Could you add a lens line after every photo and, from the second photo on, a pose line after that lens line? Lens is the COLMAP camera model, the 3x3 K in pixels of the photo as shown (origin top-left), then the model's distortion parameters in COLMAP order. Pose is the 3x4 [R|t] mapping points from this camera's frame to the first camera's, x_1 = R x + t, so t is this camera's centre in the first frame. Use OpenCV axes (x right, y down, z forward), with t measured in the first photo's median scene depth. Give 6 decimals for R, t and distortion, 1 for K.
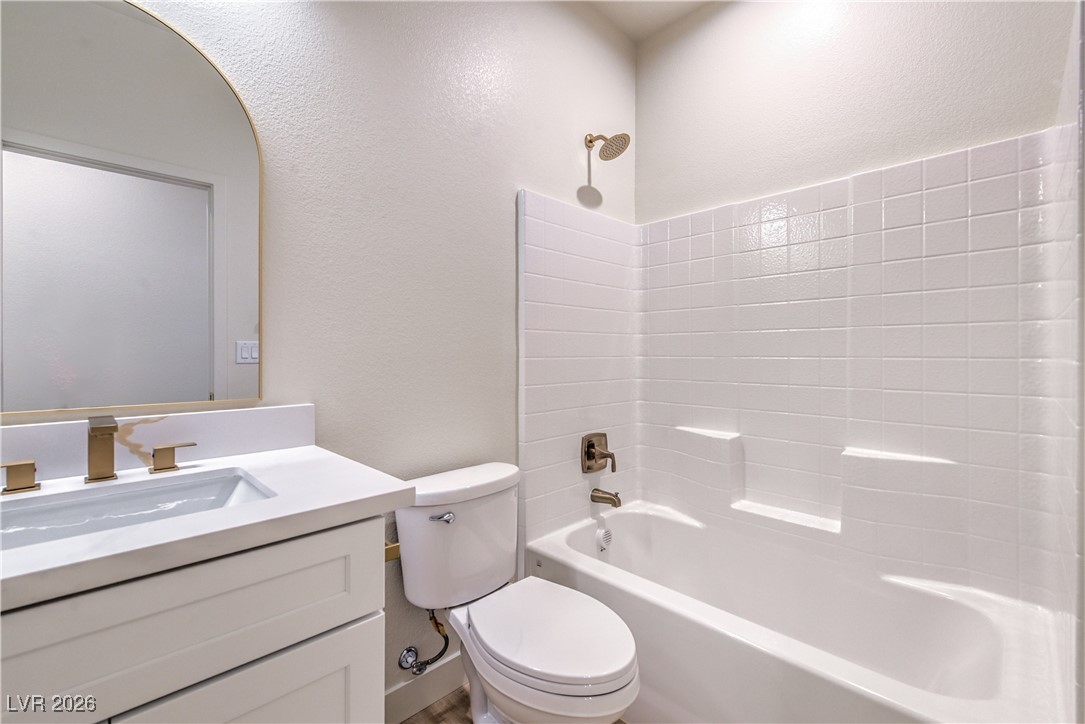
lens RADIAL K [[462.0, 0, 539.1], [0, 462.0, 357.9], [0, 0, 1]] dist [0.022173, -0.006261]
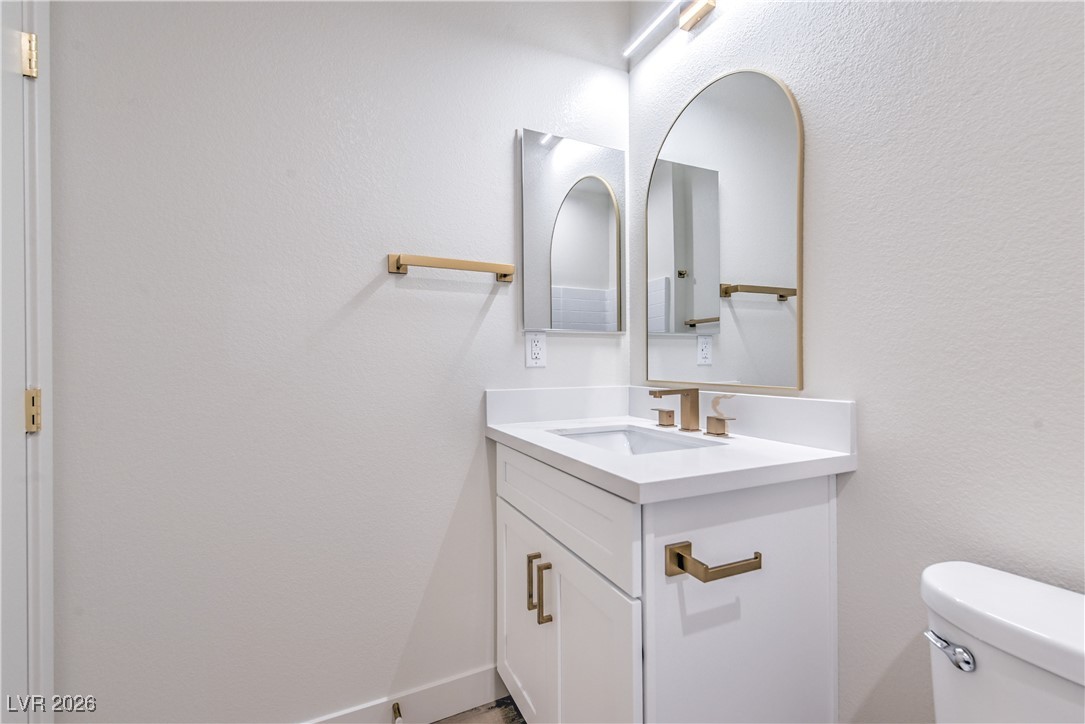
lens RADIAL K [[462.0, 0, 540.1], [0, 462.0, 363.3], [0, 0, 1]] dist [0.022173, -0.006261]
pose [[-0.360634, 0.004664, -0.932696, 0.552513], [0.003760, 0.999987, 0.003547, 0.034848], [0.932700, -0.002228, -0.360646, 0.979072]]
